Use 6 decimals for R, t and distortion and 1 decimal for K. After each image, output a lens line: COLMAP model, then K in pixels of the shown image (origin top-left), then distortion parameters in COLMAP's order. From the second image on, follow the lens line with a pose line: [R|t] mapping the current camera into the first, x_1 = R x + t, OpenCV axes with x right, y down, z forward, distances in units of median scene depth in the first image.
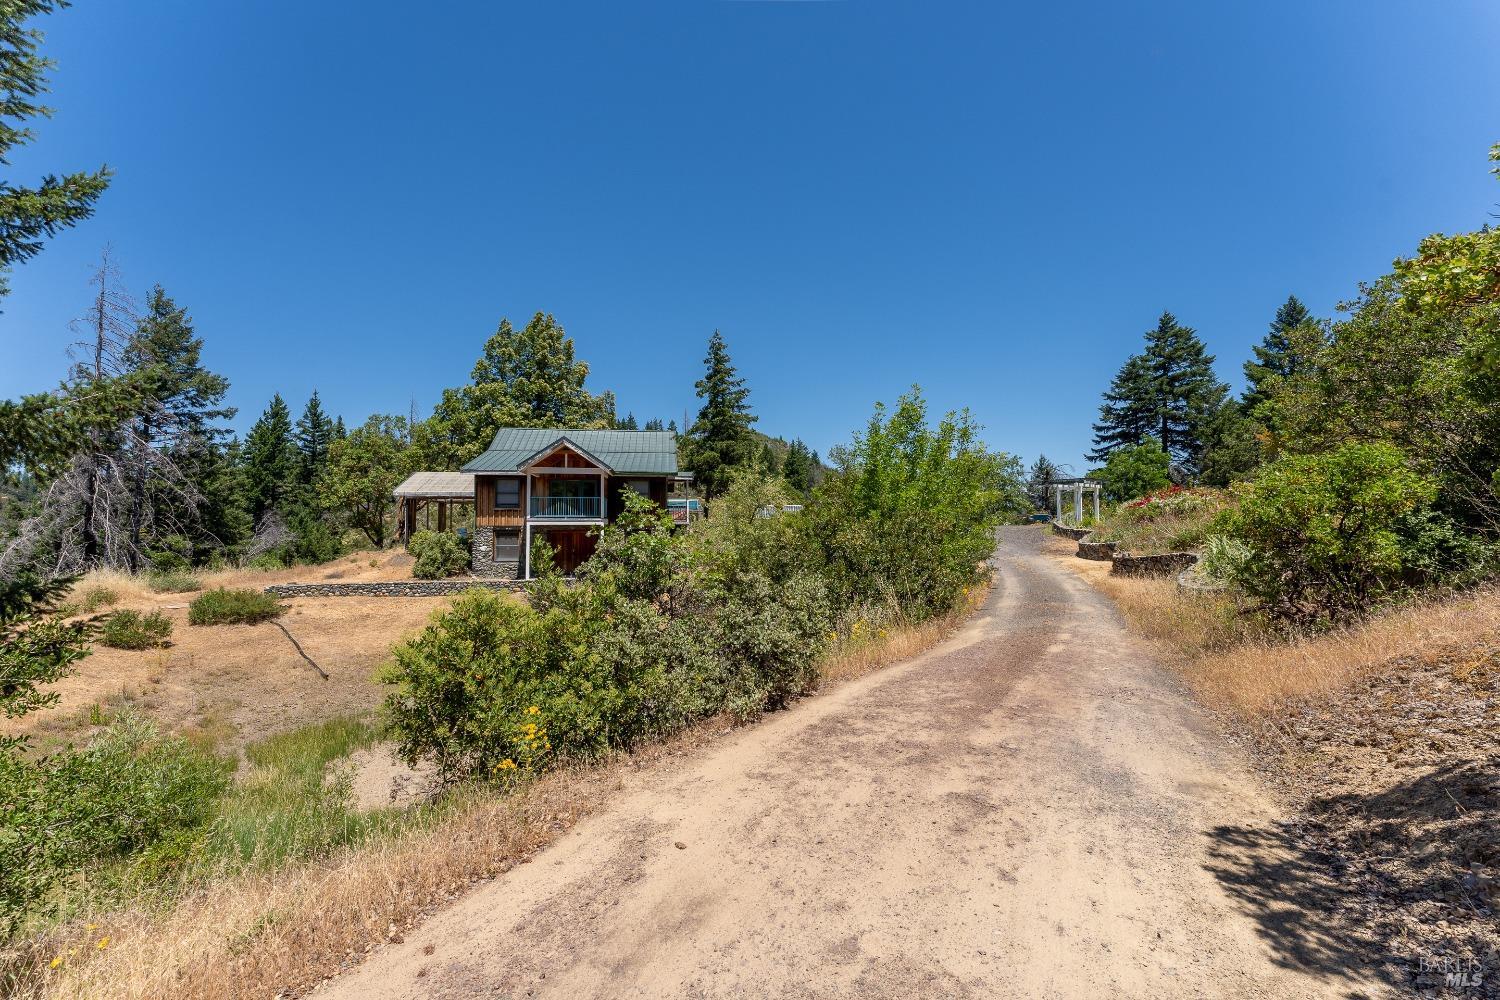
lens RADIAL K [[584.6, 0, 754.0], [0, 584.6, 511.2], [0, 0, 1]] dist [-0.001422, -0.000189]
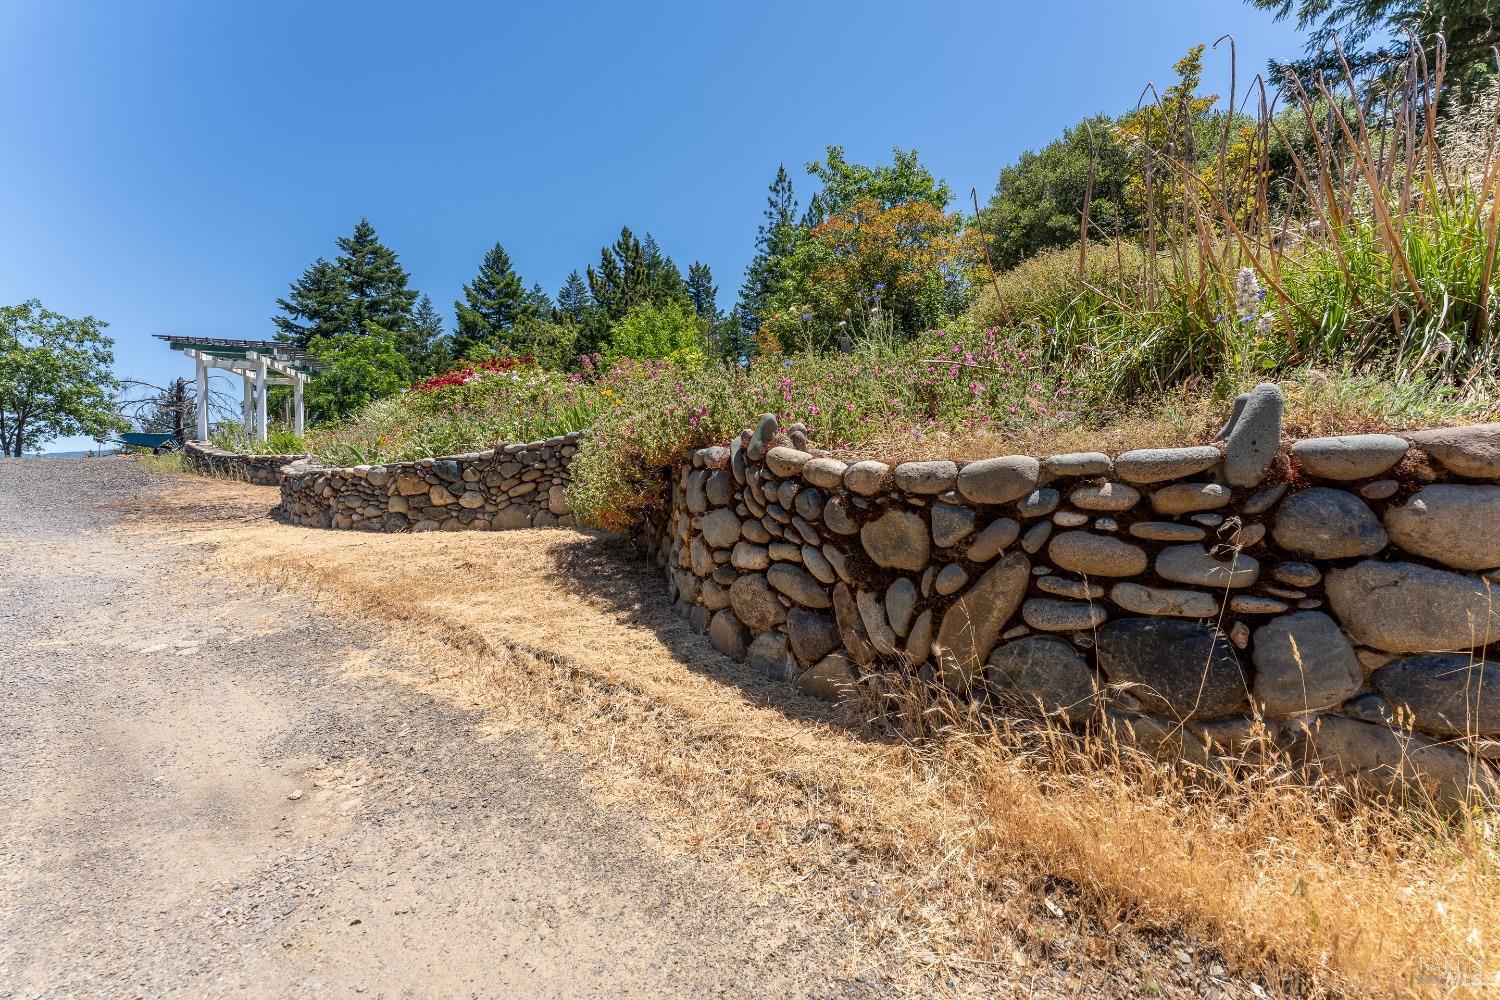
lens RADIAL K [[595.3, 0, 750.0], [0, 595.3, 500.0], [0, 0, 1]] dist [-0.002614, -0.000374]
pose [[0.338824, -0.010819, 0.940787, 0.117557], [-0.019800, 0.999630, 0.018626, 0.018654], [-0.940641, -0.024938, 0.338485, 0.224411]]
